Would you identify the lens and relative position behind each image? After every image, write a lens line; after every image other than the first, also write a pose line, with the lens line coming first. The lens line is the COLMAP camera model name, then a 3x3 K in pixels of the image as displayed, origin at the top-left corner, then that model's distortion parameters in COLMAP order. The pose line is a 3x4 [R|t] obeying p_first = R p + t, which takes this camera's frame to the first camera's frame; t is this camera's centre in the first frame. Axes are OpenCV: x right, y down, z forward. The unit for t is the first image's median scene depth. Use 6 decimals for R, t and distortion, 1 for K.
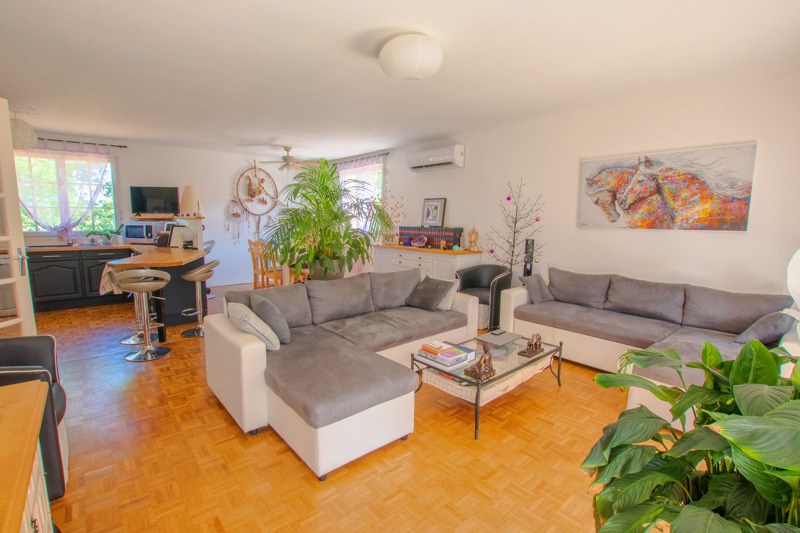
lens RADIAL K [[370.3, 0, 396.7], [0, 370.3, 272.6], [0, 0, 1]] dist [-0.025336, -0.000916]
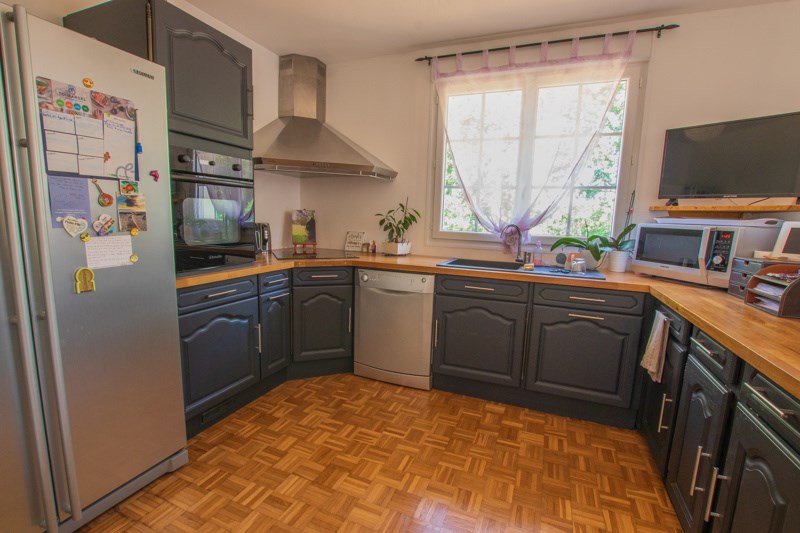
lens RADIAL K [[370.3, 0, 394.1], [0, 370.3, 271.4], [0, 0, 1]] dist [-0.025336, -0.000916]
pose [[0.443485, 0.133705, -0.886253, -0.517792], [-0.145863, 0.986395, 0.075823, -0.075838], [0.884333, 0.095645, 0.456954, 0.604591]]
